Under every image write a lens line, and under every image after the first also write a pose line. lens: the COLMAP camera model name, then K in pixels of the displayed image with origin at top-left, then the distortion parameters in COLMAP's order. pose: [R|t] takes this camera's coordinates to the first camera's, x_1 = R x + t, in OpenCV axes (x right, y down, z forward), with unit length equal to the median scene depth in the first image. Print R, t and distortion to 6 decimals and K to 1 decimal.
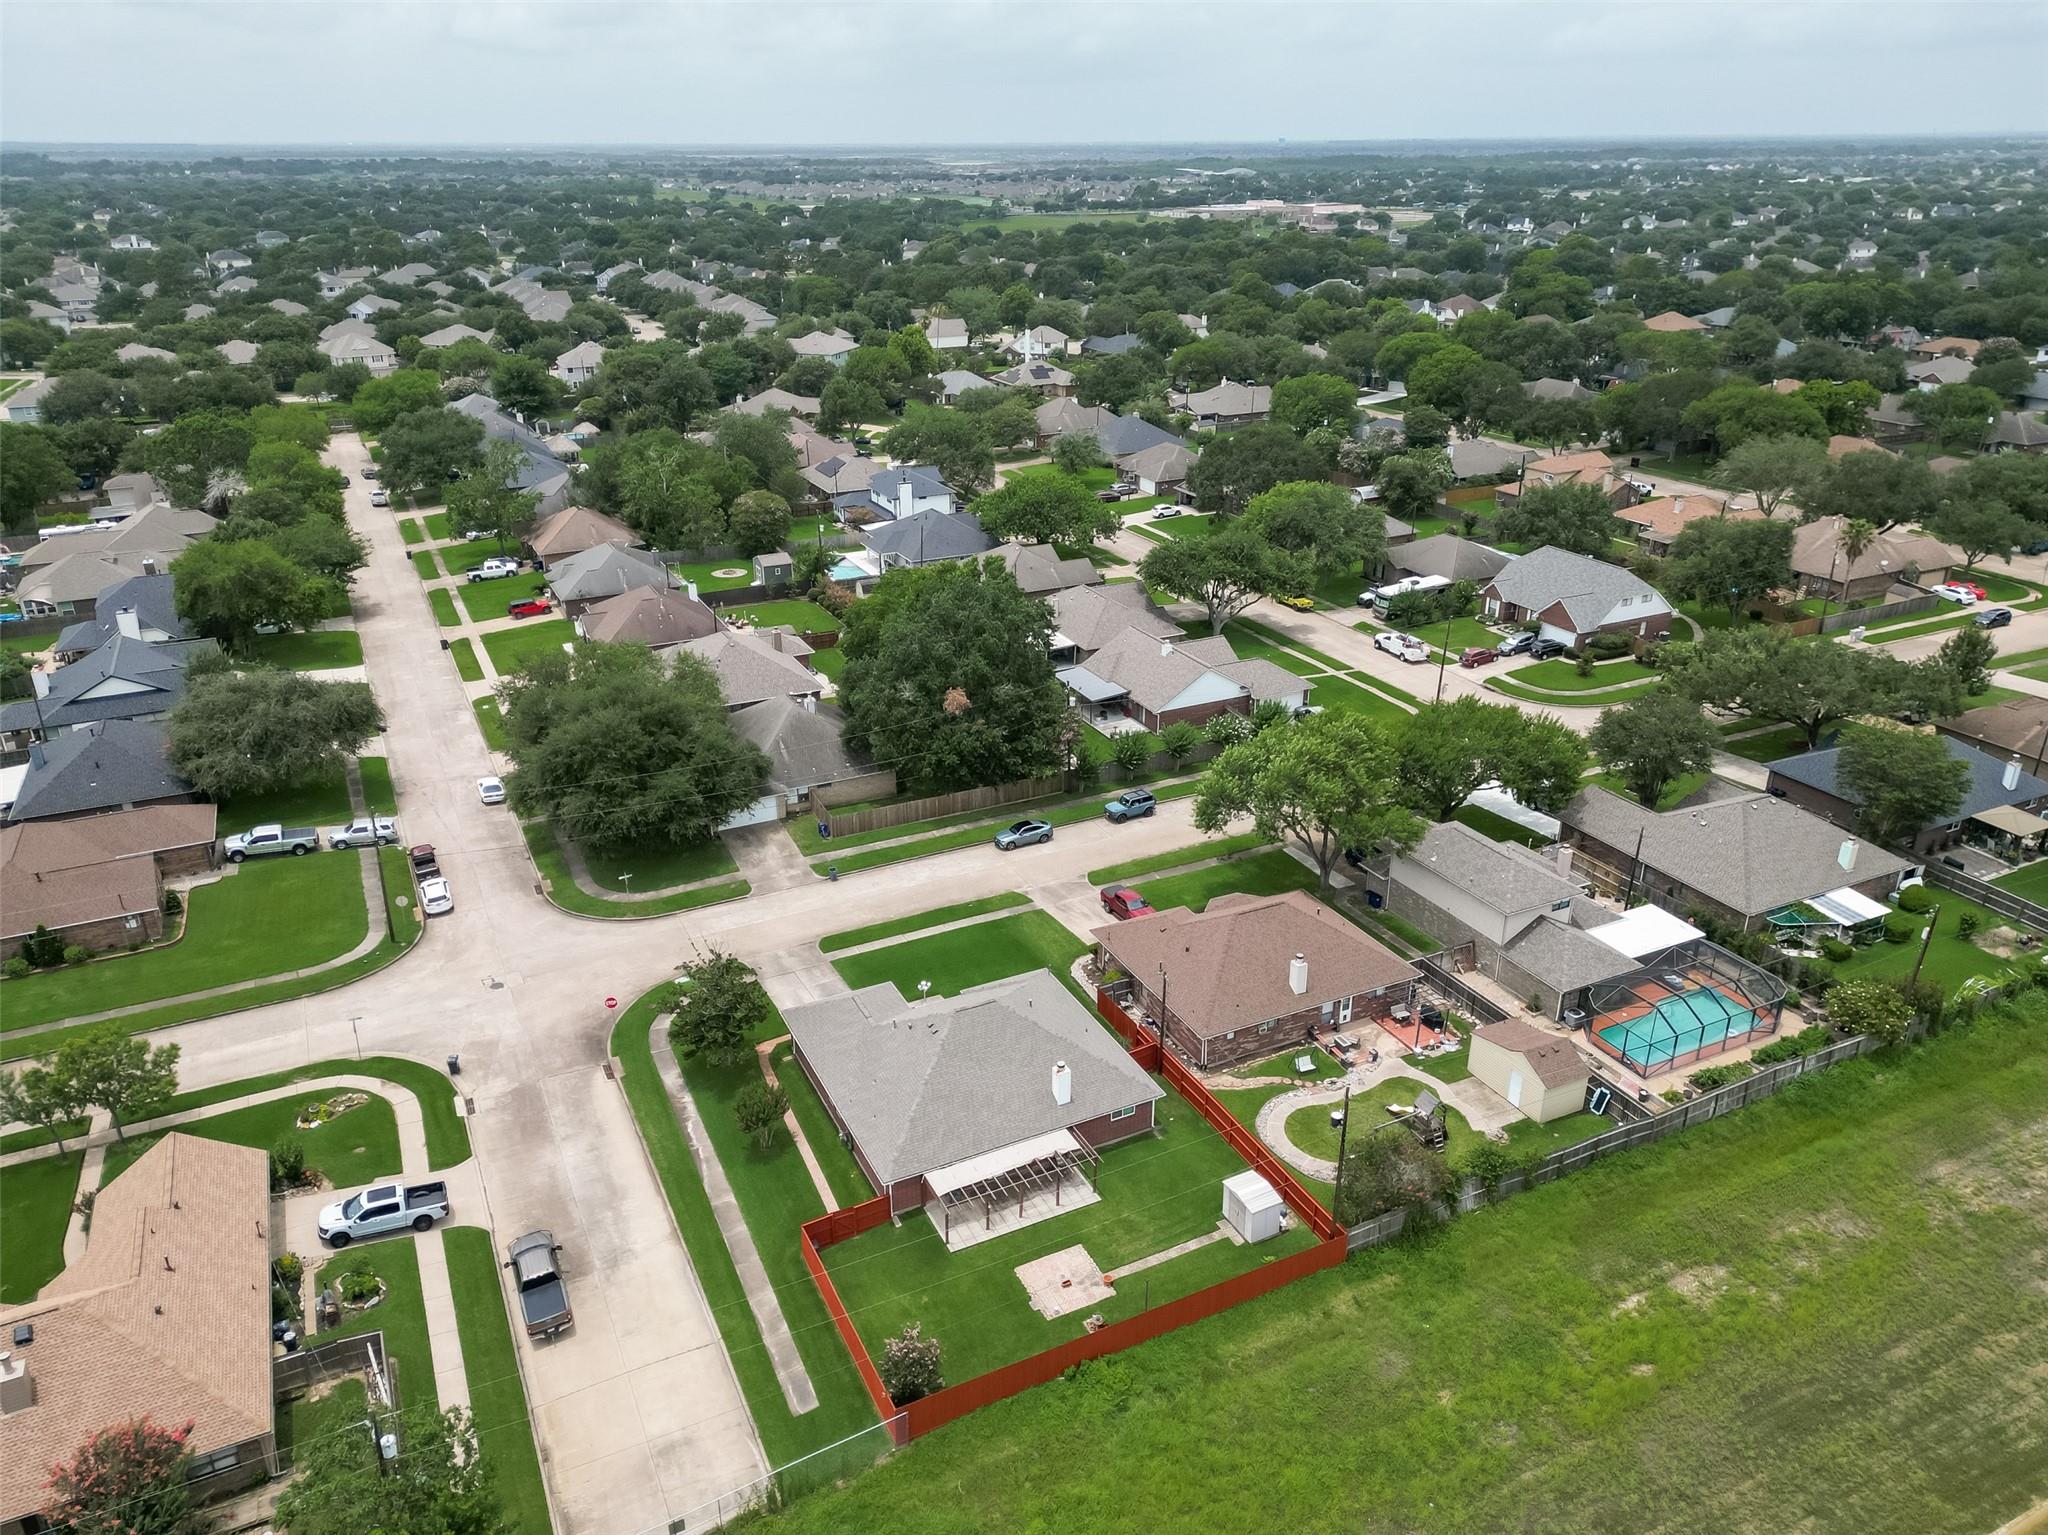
lens RADIAL K [[1430.3, 0, 1018.9], [0, 1430.3, 748.3], [0, 0, 1]] dist [0.068634, -0.055175]
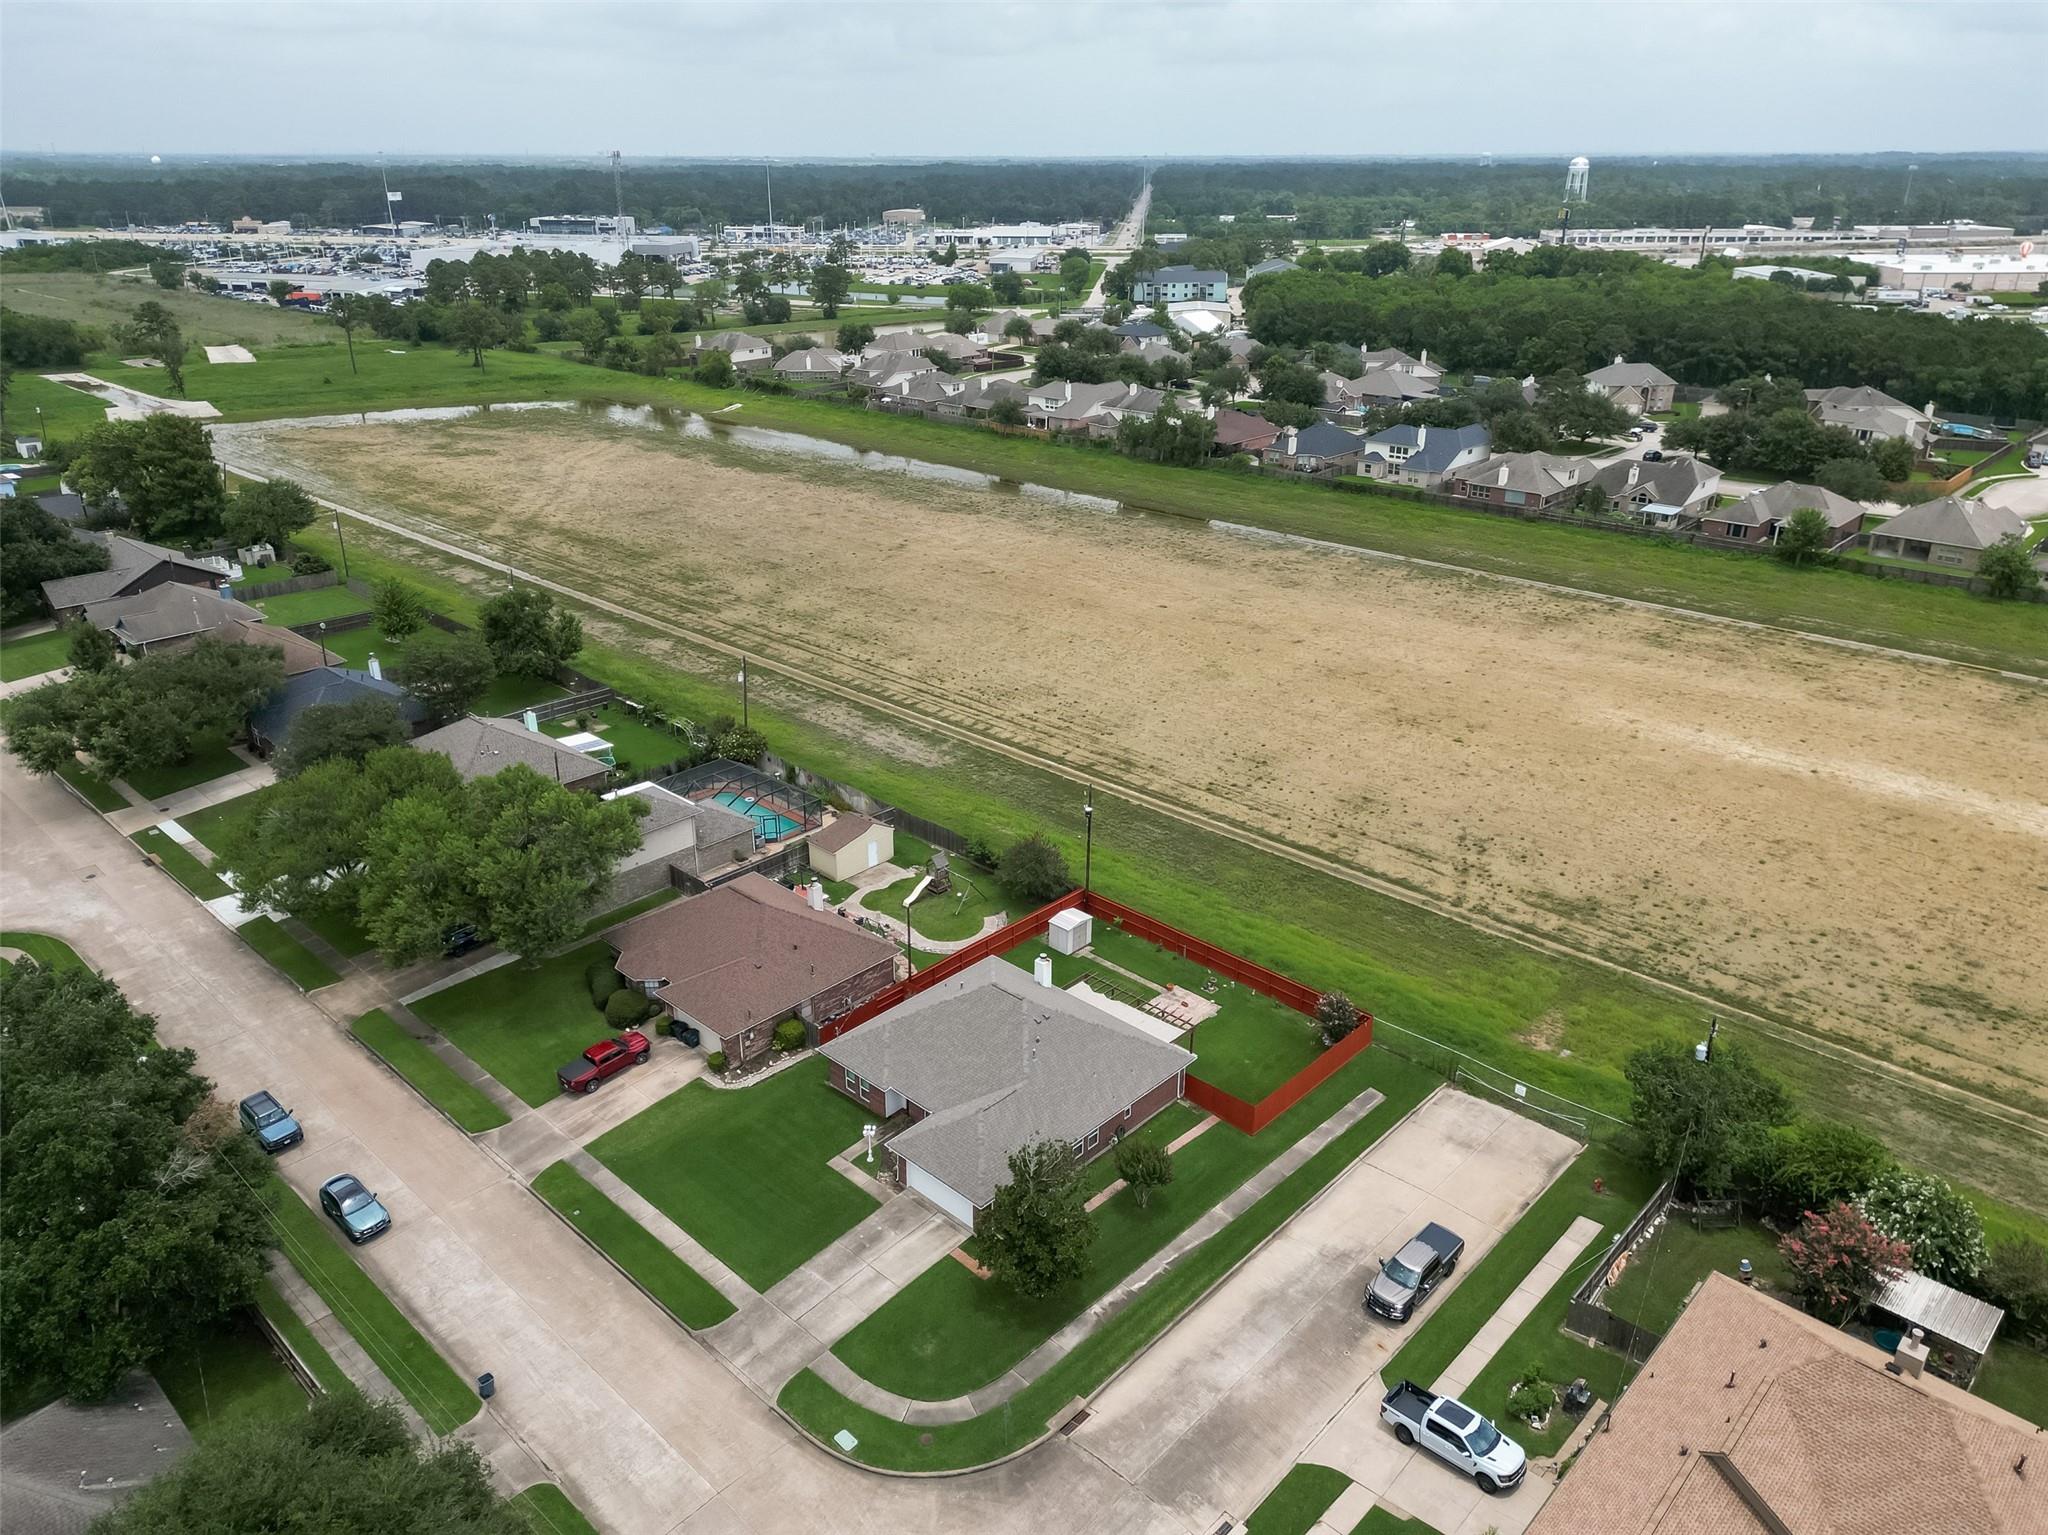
lens RADIAL K [[1430.3, 0, 1017.7], [0, 1430.3, 761.7], [0, 0, 1]] dist [0.068634, -0.055175]
pose [[-0.345220, -0.359384, 0.866987, -0.807945], [0.365883, 0.799152, 0.476954, -0.409743], [-0.864264, 0.481870, -0.144391, 0.998747]]
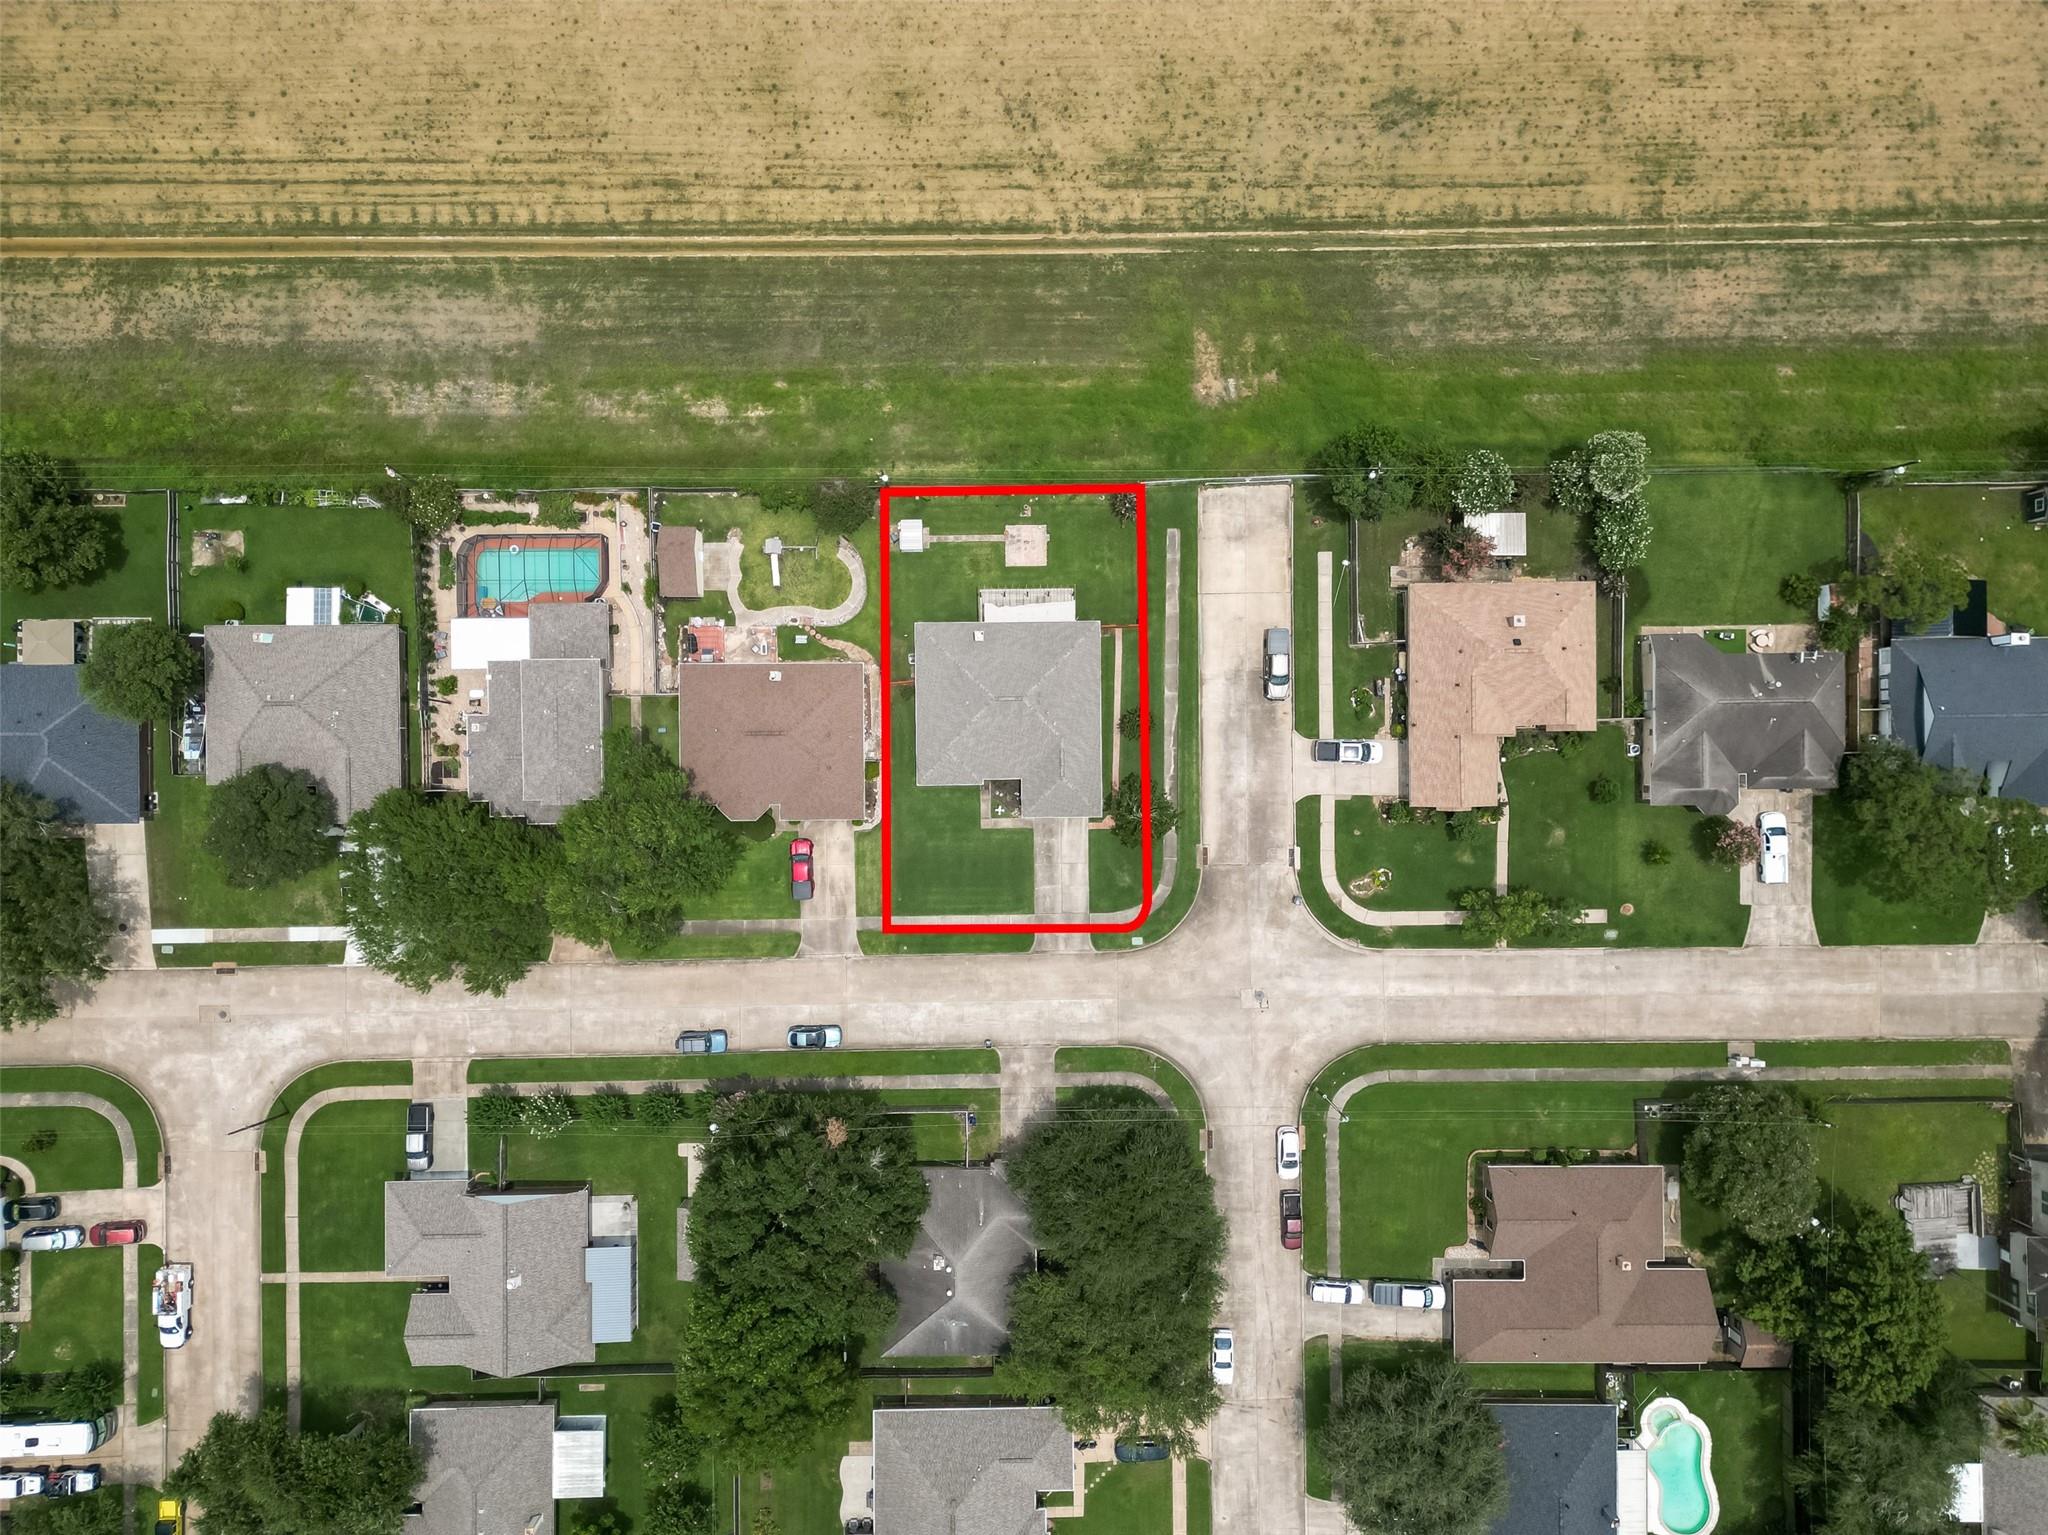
lens RADIAL K [[1430.3, 0, 1019.5], [0, 1430.3, 771.5], [0, 0, 1]] dist [0.068634, -0.055175]
pose [[-0.903048, -0.429520, -0.004091, -0.065360], [0.165967, -0.357691, 0.918973, -1.193711], [-0.396180, 0.829198, 0.394298, 0.422381]]
